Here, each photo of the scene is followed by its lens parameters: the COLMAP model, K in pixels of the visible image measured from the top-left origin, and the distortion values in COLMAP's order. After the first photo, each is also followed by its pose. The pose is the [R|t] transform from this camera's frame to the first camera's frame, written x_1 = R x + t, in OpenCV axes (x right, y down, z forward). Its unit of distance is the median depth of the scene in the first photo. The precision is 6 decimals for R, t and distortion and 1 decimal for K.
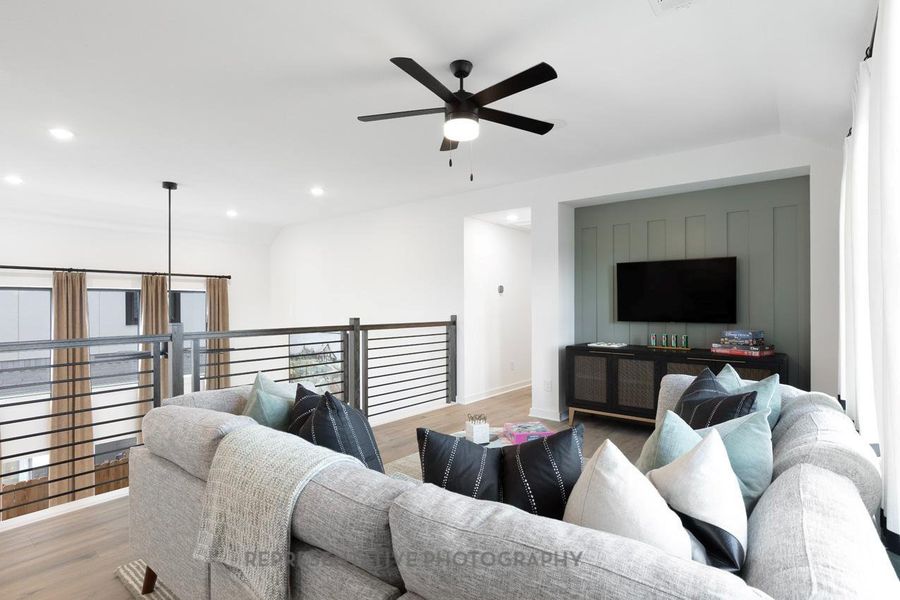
lens RADIAL K [[447.2, 0, 452.0], [0, 447.2, 301.2], [0, 0, 1]] dist [0.005514, 0.001166]
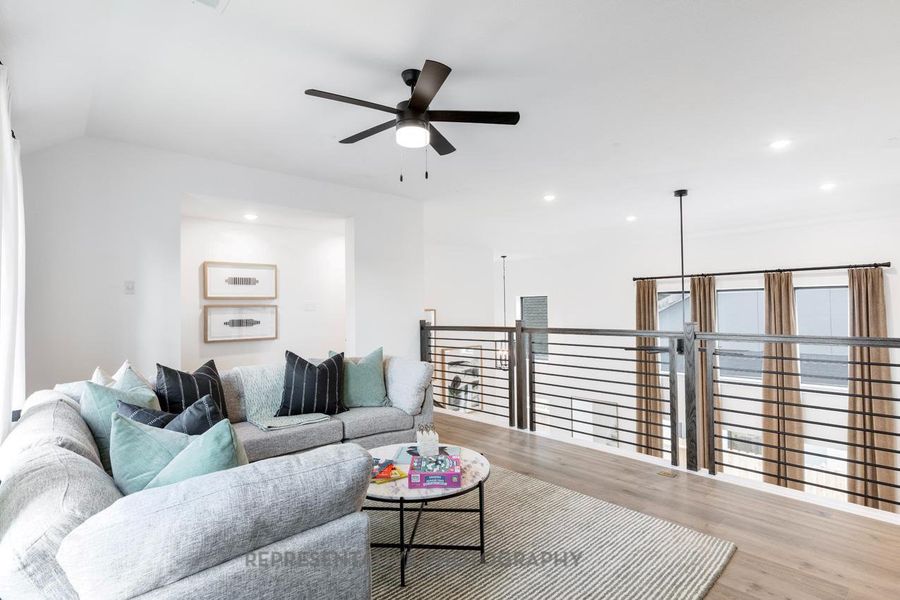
lens RADIAL K [[447.2, 0, 470.8], [0, 447.2, 300.8], [0, 0, 1]] dist [0.005514, 0.001166]
pose [[-0.132116, -0.009632, -0.991188, 0.329317], [0.018765, 0.999749, -0.012217, 0.001870], [0.991057, -0.020214, -0.131902, 0.425536]]
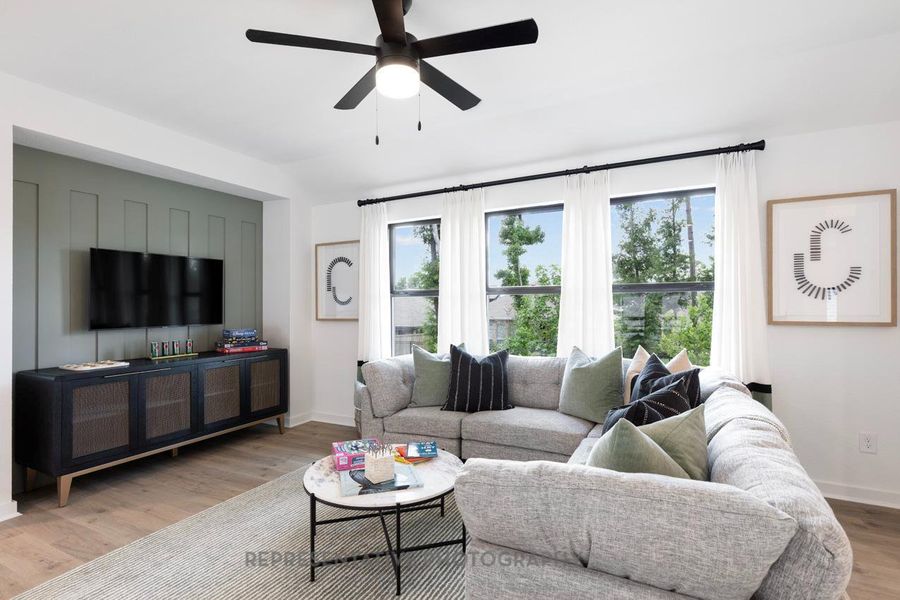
lens RADIAL K [[447.2, 0, 450.3], [0, 447.2, 300.4], [0, 0, 1]] dist [0.005514, 0.001166]
pose [[-0.171379, 0.007074, 0.985180, -0.260594], [0.001368, 0.999975, -0.006943, 0.001864], [-0.985204, 0.000158, -0.171385, 0.354287]]
